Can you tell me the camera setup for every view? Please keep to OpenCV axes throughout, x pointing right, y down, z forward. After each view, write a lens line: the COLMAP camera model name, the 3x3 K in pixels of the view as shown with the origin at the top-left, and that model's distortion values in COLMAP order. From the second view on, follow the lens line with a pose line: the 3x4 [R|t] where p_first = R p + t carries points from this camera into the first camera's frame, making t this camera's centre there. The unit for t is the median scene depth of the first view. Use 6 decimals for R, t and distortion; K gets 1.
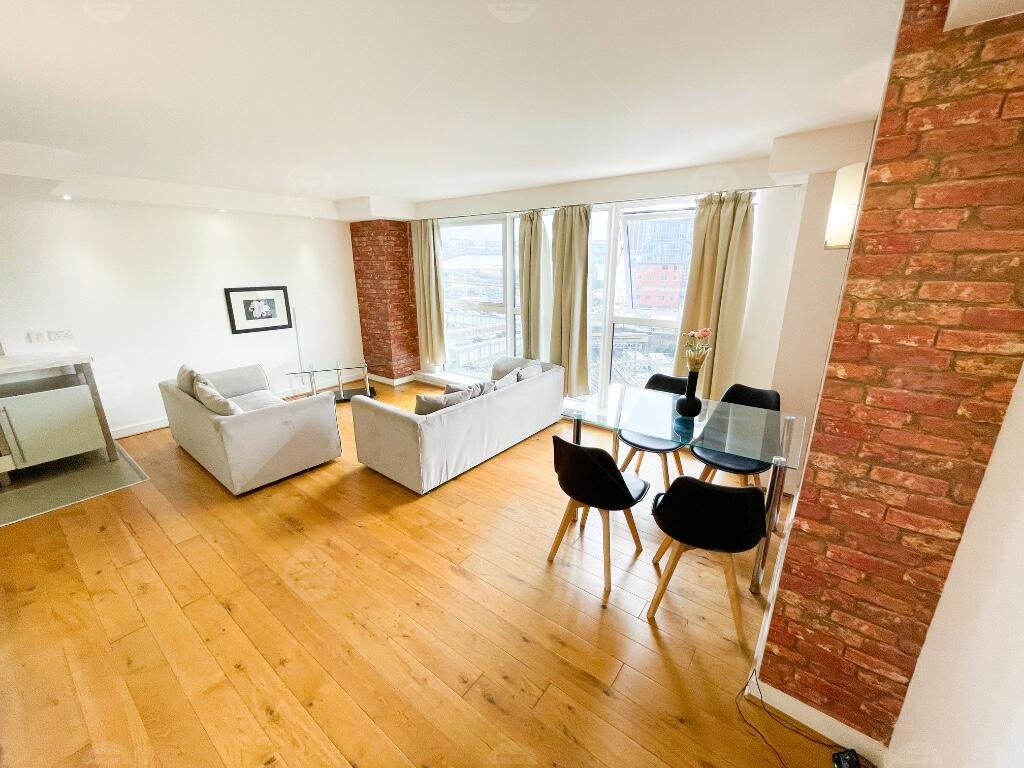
lens RADIAL K [[414.5, 0, 512.0], [0, 414.5, 384.0], [0, 0, 1]] dist [0.000044, 0.000043]
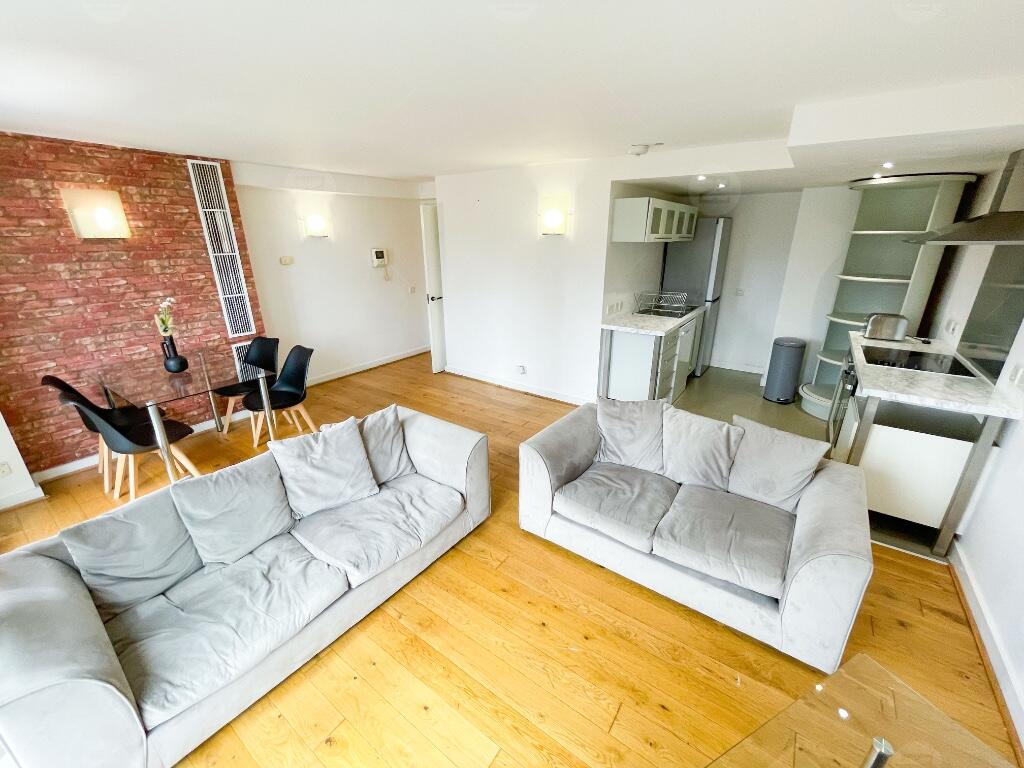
lens RADIAL K [[414.5, 0, 512.0], [0, 414.5, 384.0], [0, 0, 1]] dist [0.000044, 0.000043]
pose [[-0.037804, -0.340285, 0.939562, -1.576569], [0.288135, 0.896589, 0.336314, 0.674019], [-0.956843, 0.283435, 0.064153, -1.235235]]
